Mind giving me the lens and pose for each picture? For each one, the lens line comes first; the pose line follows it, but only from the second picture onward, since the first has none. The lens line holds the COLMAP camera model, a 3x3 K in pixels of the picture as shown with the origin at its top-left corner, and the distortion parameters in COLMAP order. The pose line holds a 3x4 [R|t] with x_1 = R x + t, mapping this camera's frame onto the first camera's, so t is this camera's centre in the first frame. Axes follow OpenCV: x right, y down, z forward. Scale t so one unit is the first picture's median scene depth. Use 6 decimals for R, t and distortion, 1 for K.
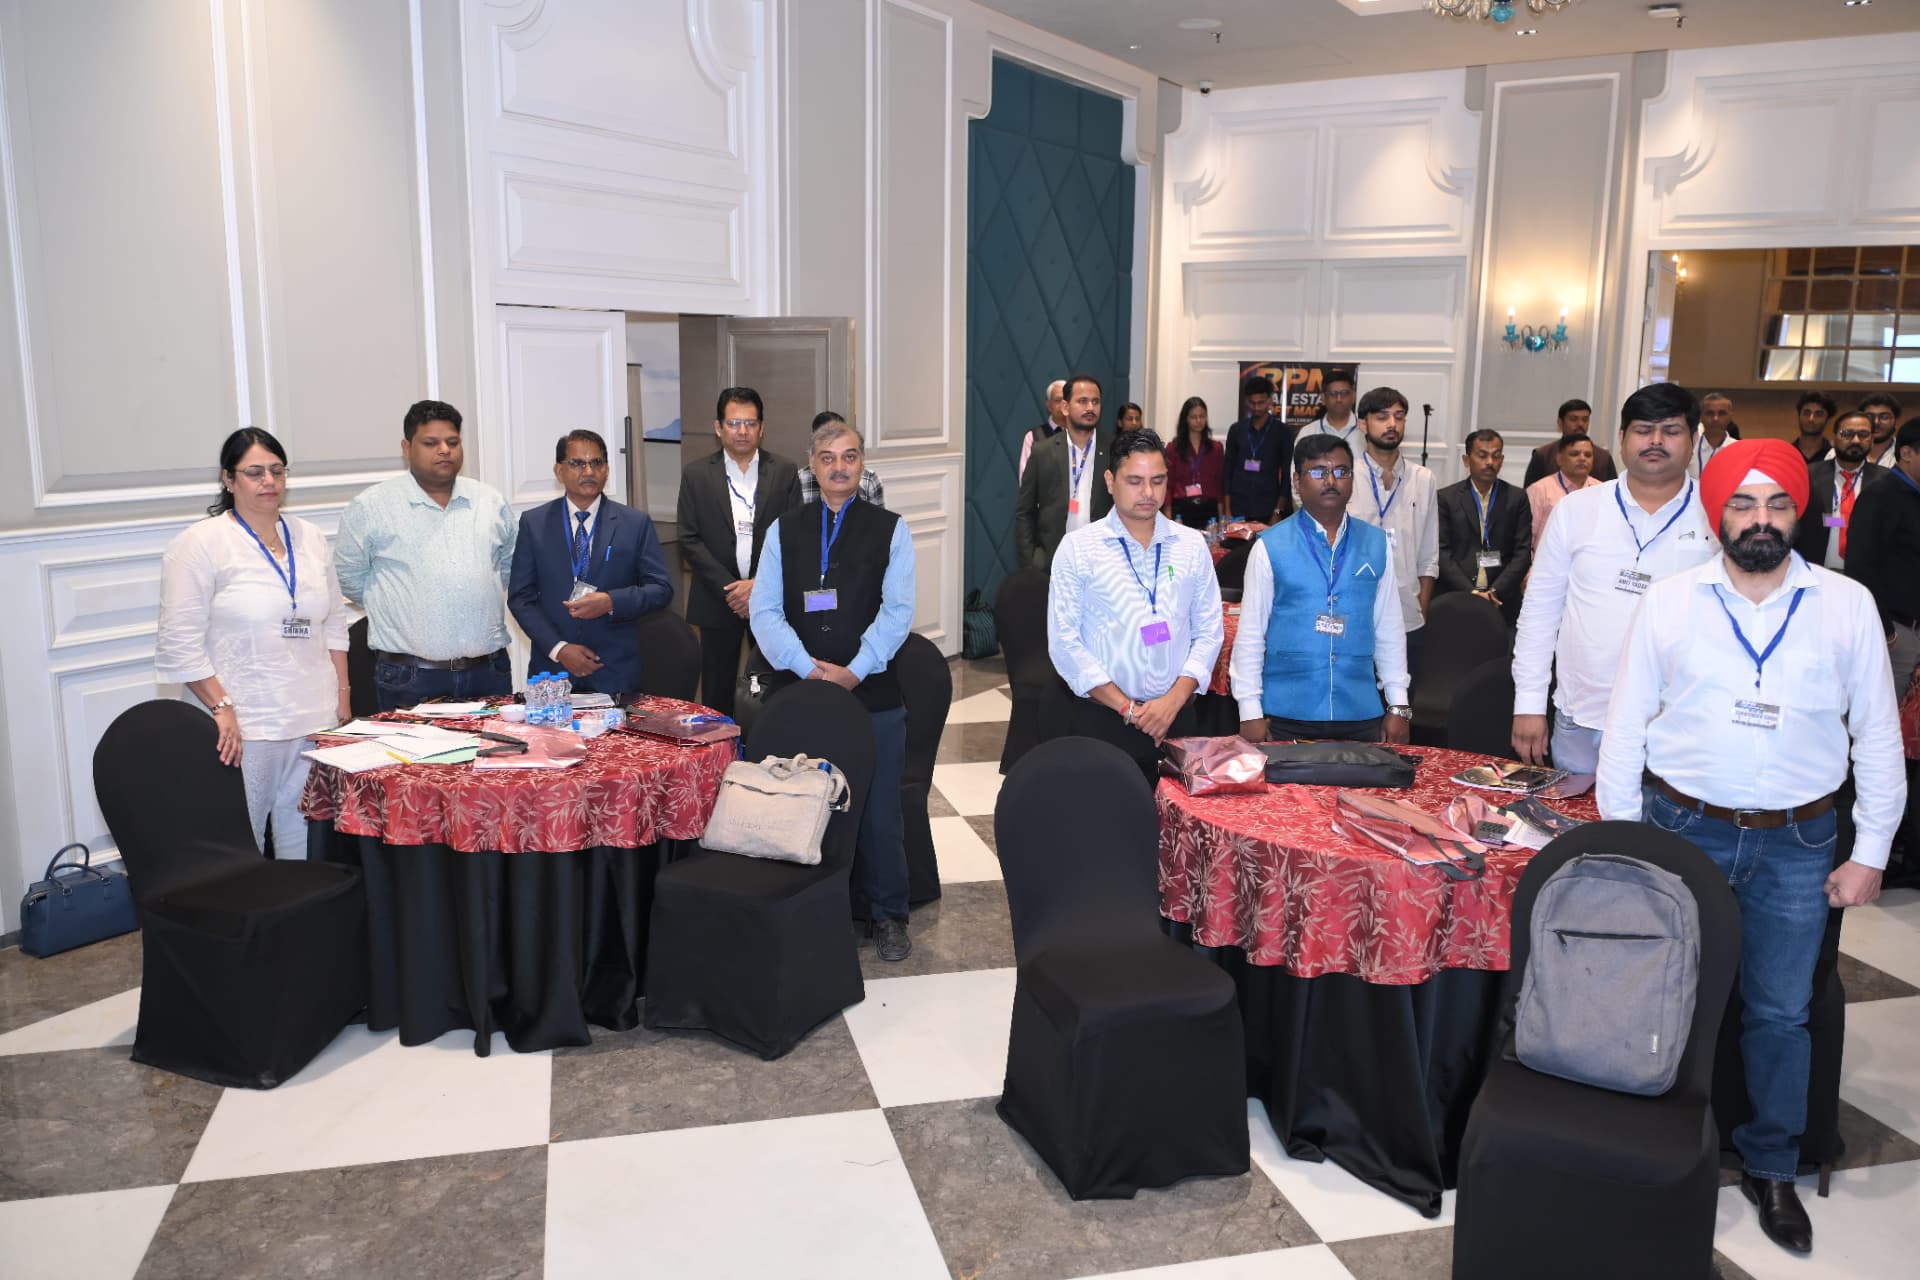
lens RADIAL K [[1511.3, 0, 964.5], [0, 1511.3, 624.4], [0, 0, 1]] dist [-0.009477, 0.002271]
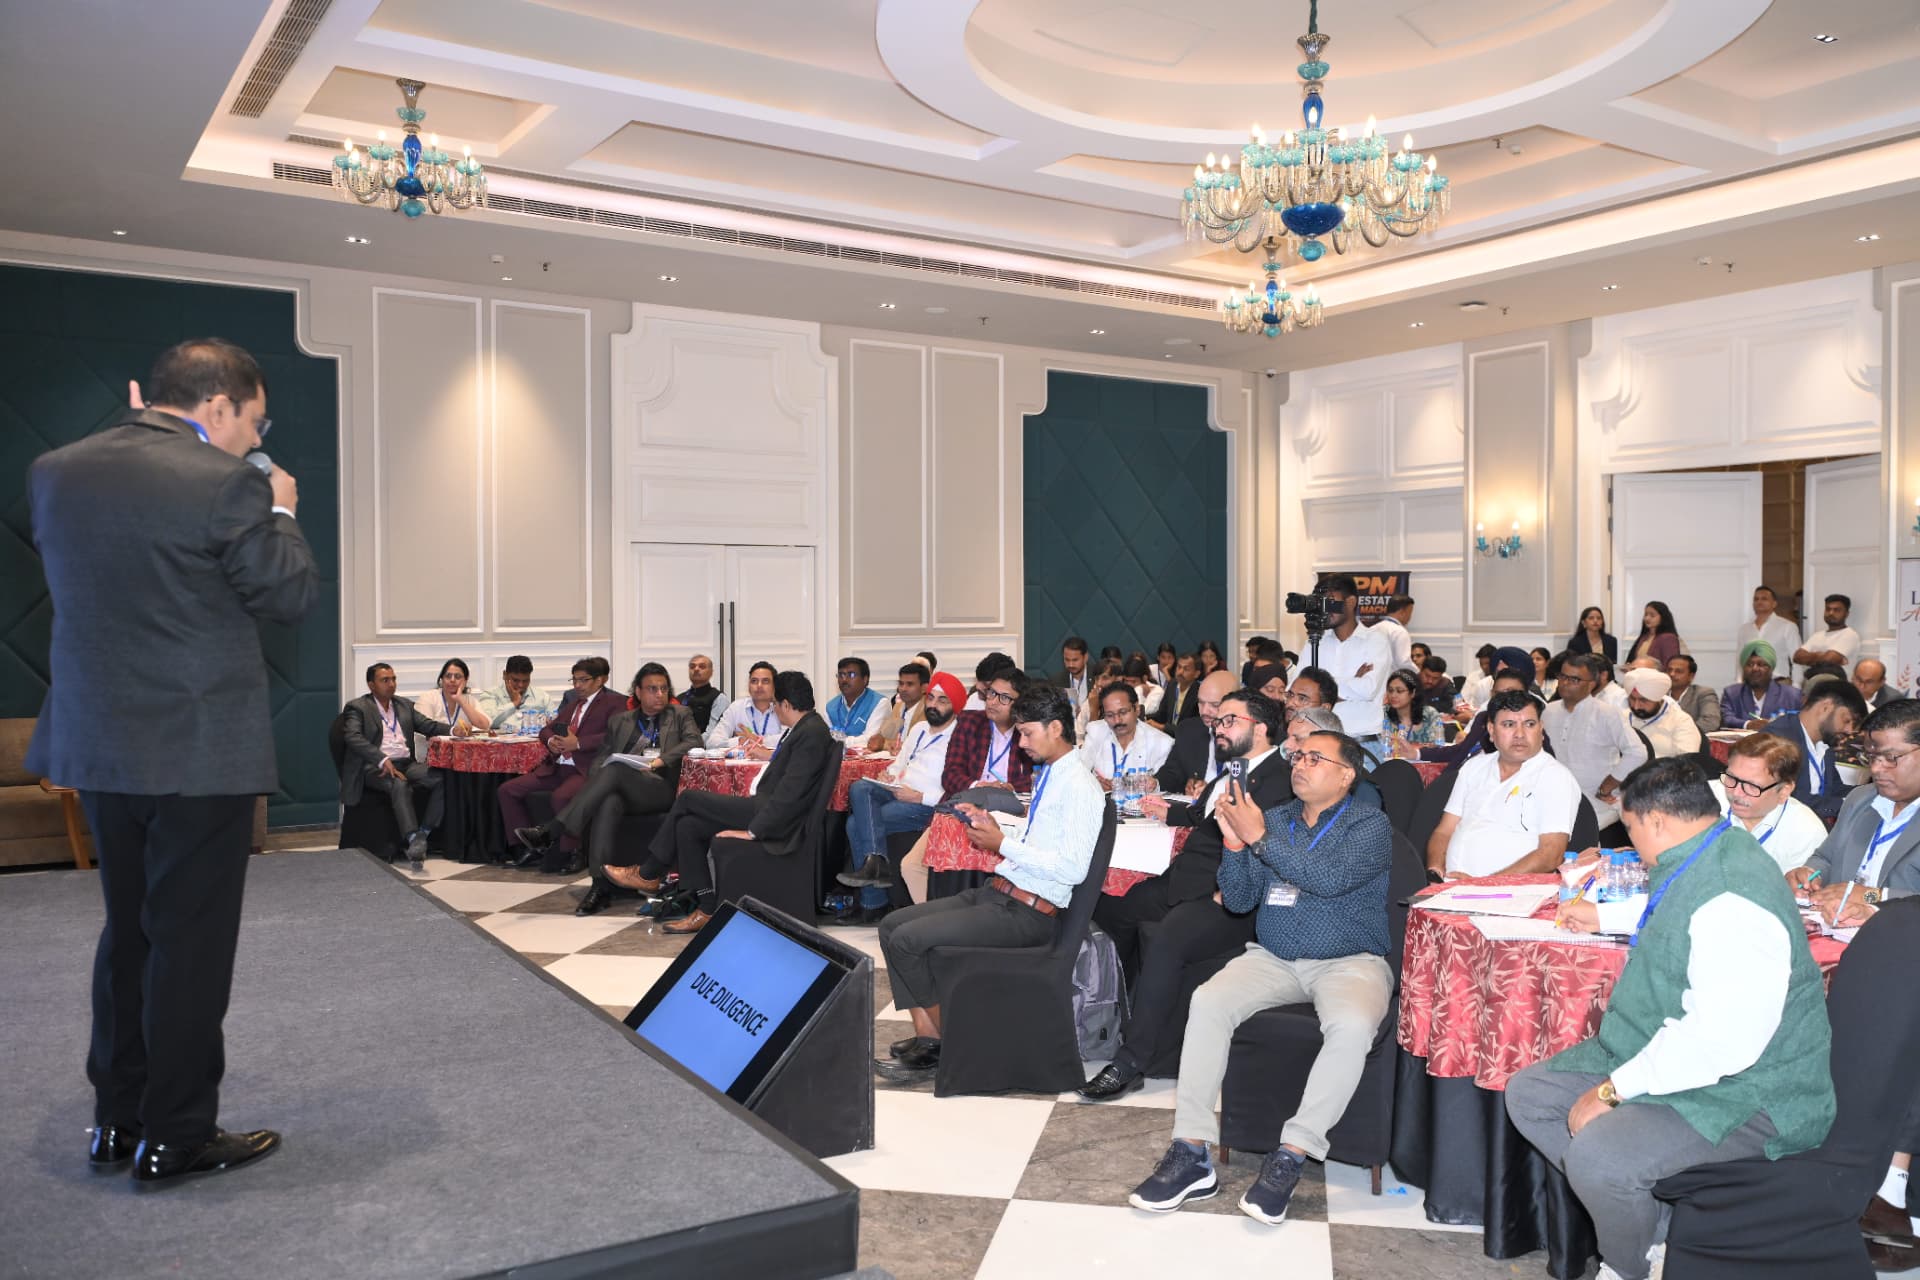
lens RADIAL K [[1491.4, 0, 982.3], [0, 1491.4, 646.1], [0, 0, 1]] dist [-0.010223, -0.010992]
pose [[0.907787, -0.002297, -0.419425, 0.509986], [-0.057885, 0.989730, -0.130706, 0.080325], [0.415418, 0.142932, 0.898331, -0.287157]]
